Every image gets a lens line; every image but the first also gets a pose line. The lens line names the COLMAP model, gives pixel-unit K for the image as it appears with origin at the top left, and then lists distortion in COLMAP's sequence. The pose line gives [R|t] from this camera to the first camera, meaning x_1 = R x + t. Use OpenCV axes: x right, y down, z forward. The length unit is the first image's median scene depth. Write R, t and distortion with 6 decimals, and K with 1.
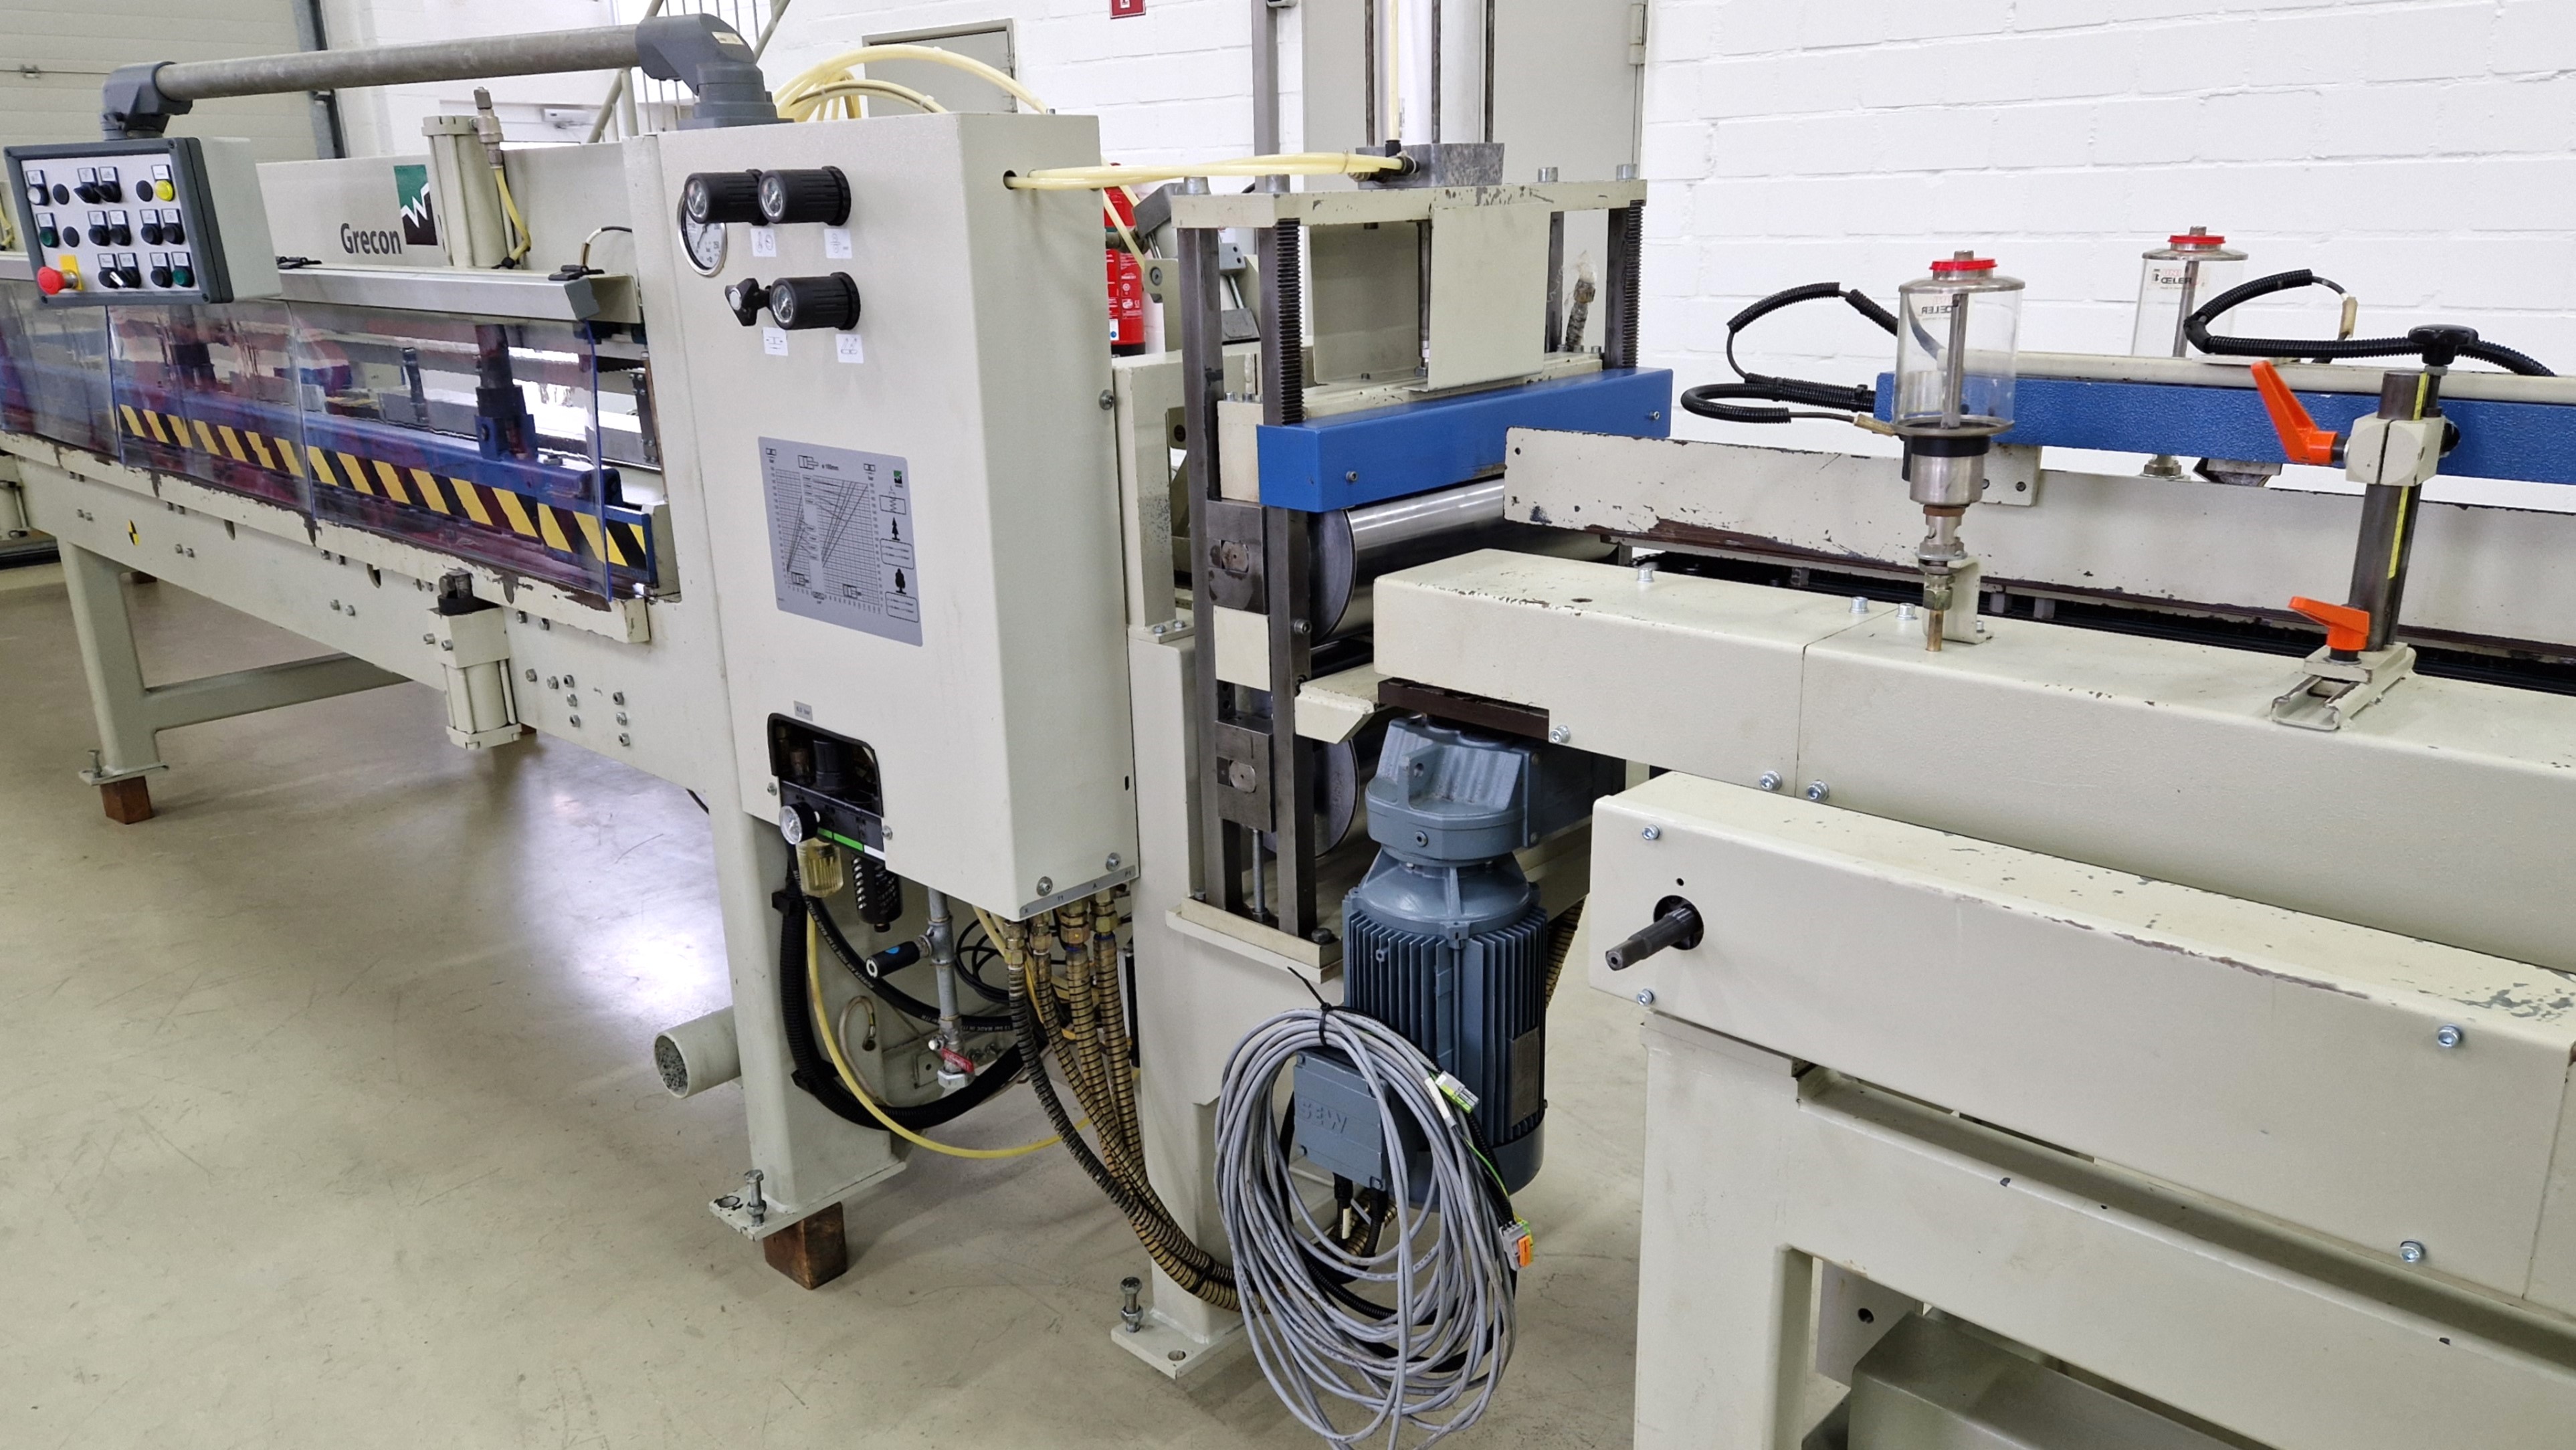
lens RADIAL K [[1773.5, 0, 1325.2], [0, 1773.5, 721.3], [0, 0, 1]] dist [0.068150, -0.052475]
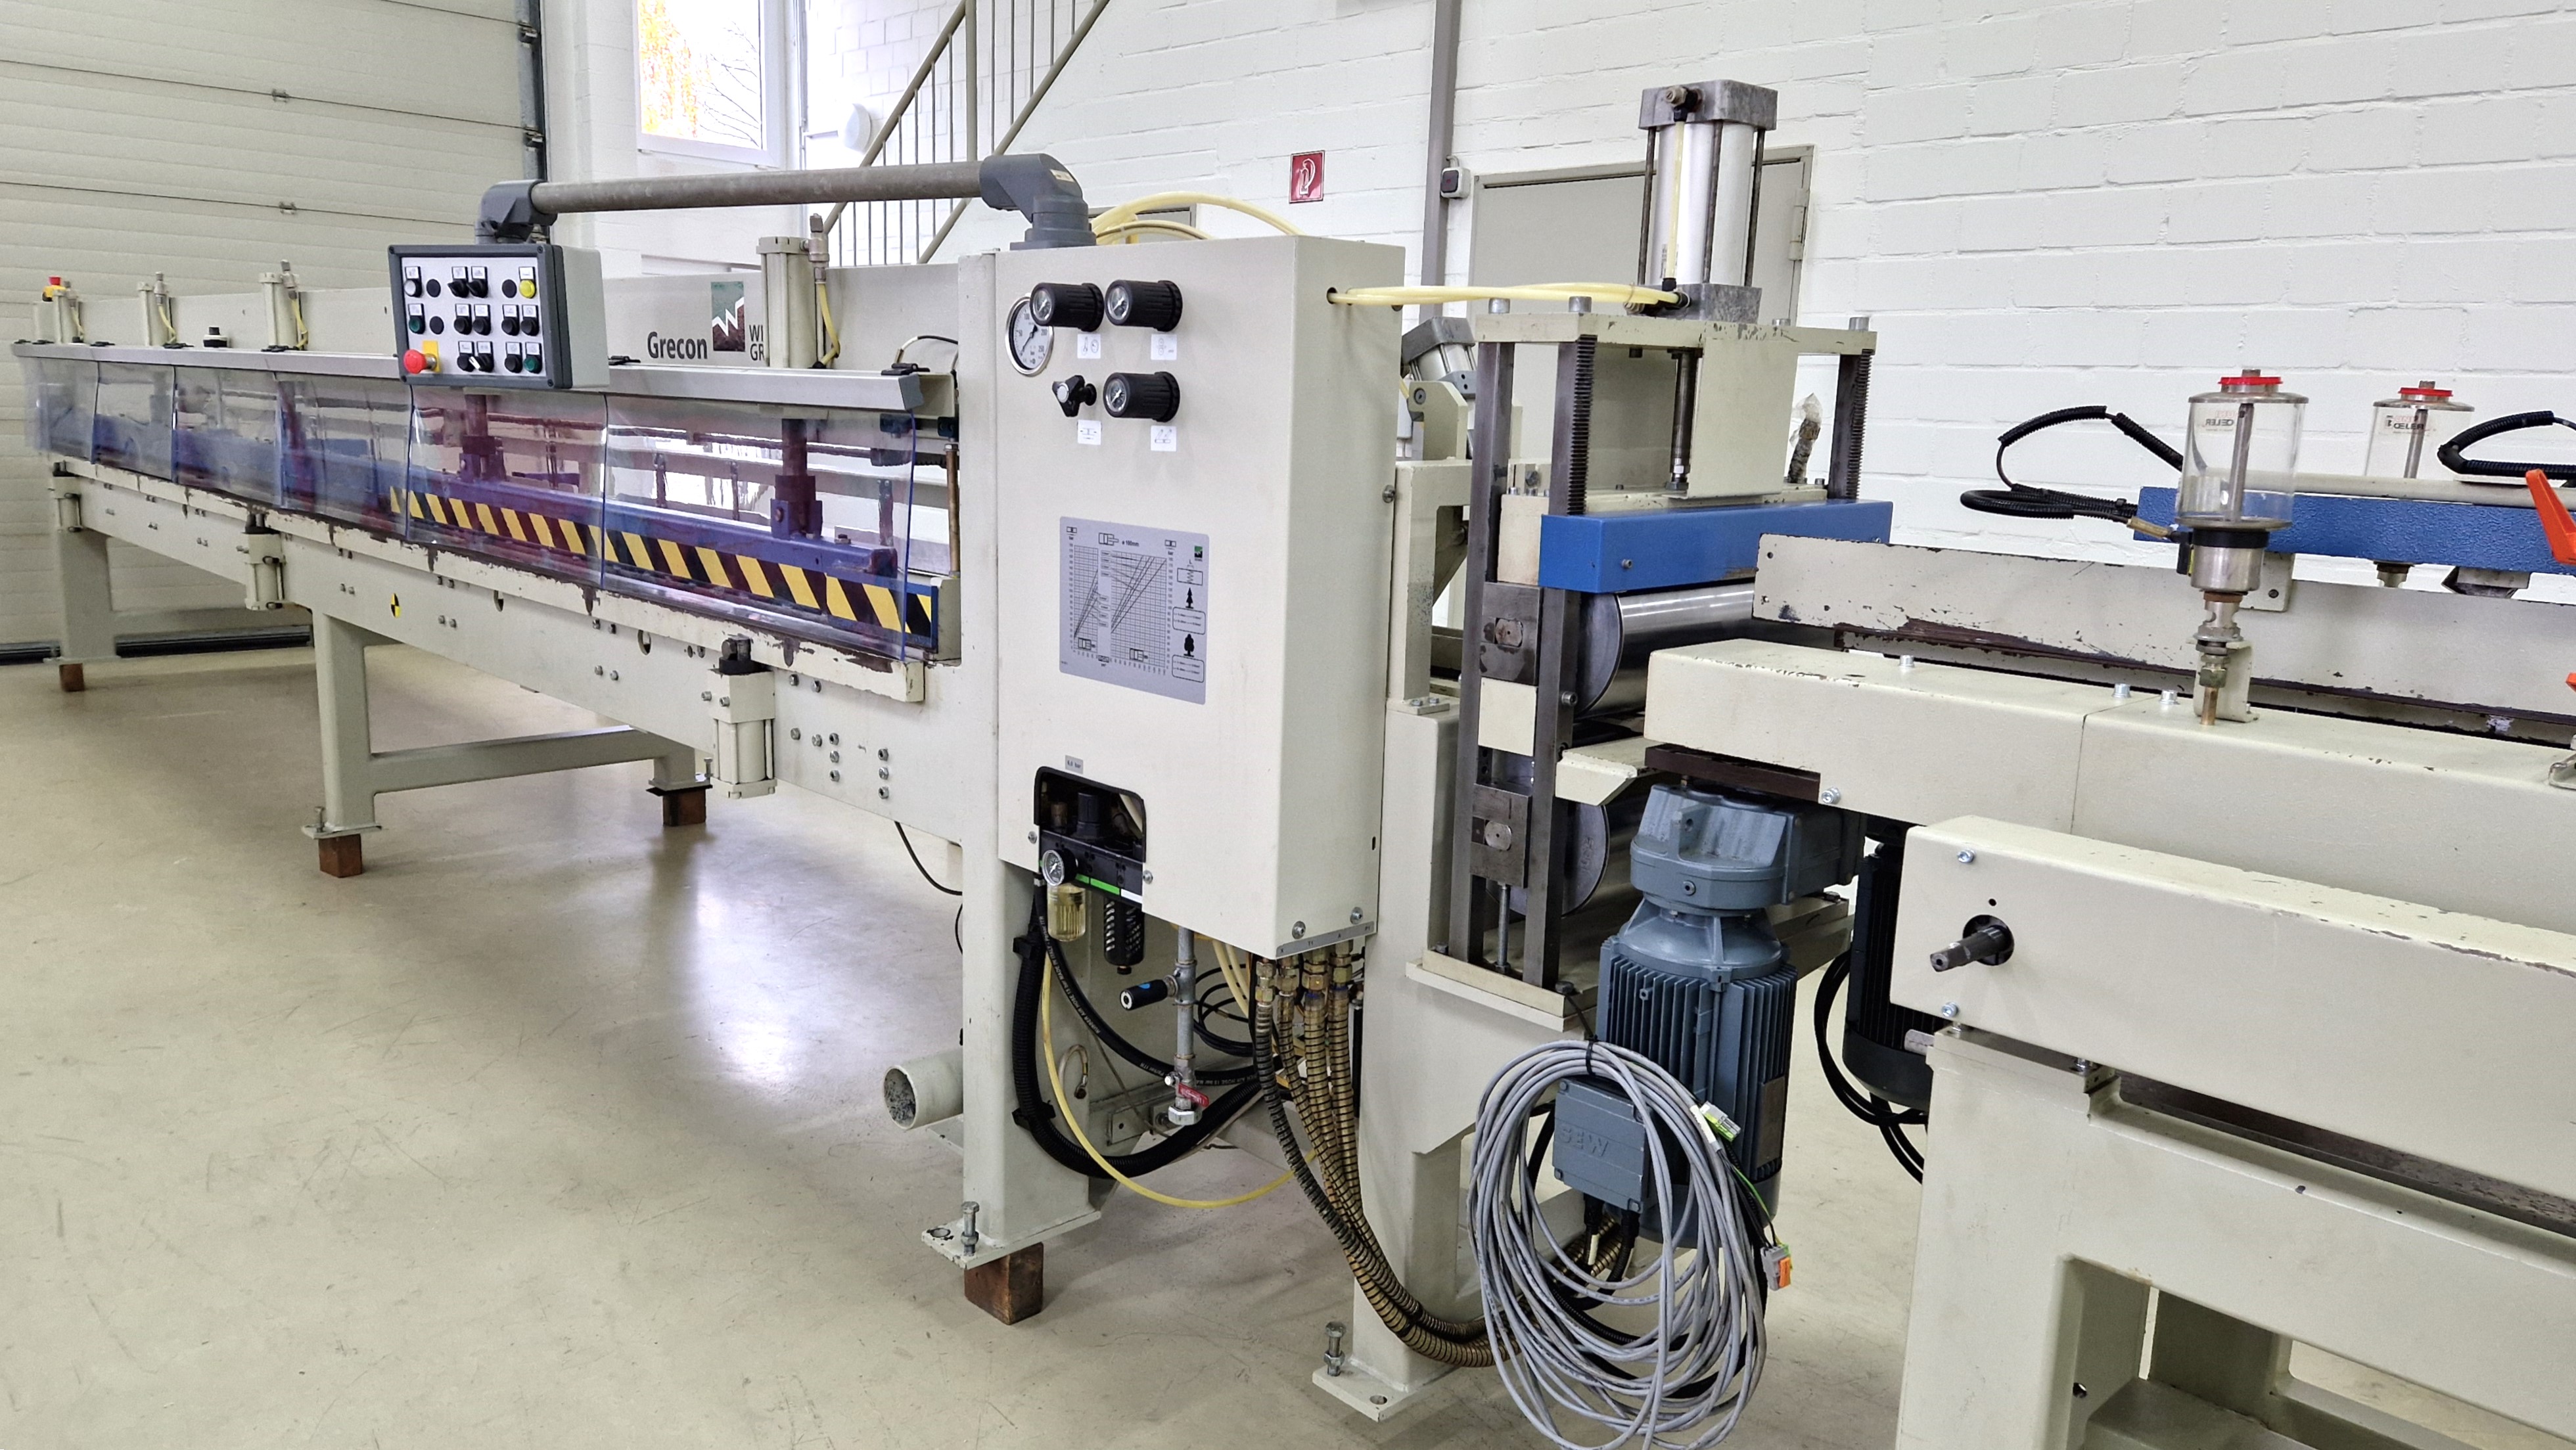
lens RADIAL K [[1773.5, 0, 1261.9], [0, 1773.5, 735.1], [0, 0, 1]] dist [0.068150, -0.052475]
pose [[0.997021, 0.062759, -0.044847, -0.132023], [-0.067116, 0.992376, -0.103367, 0.083315], [0.038018, 0.106069, 0.993632, -0.087858]]
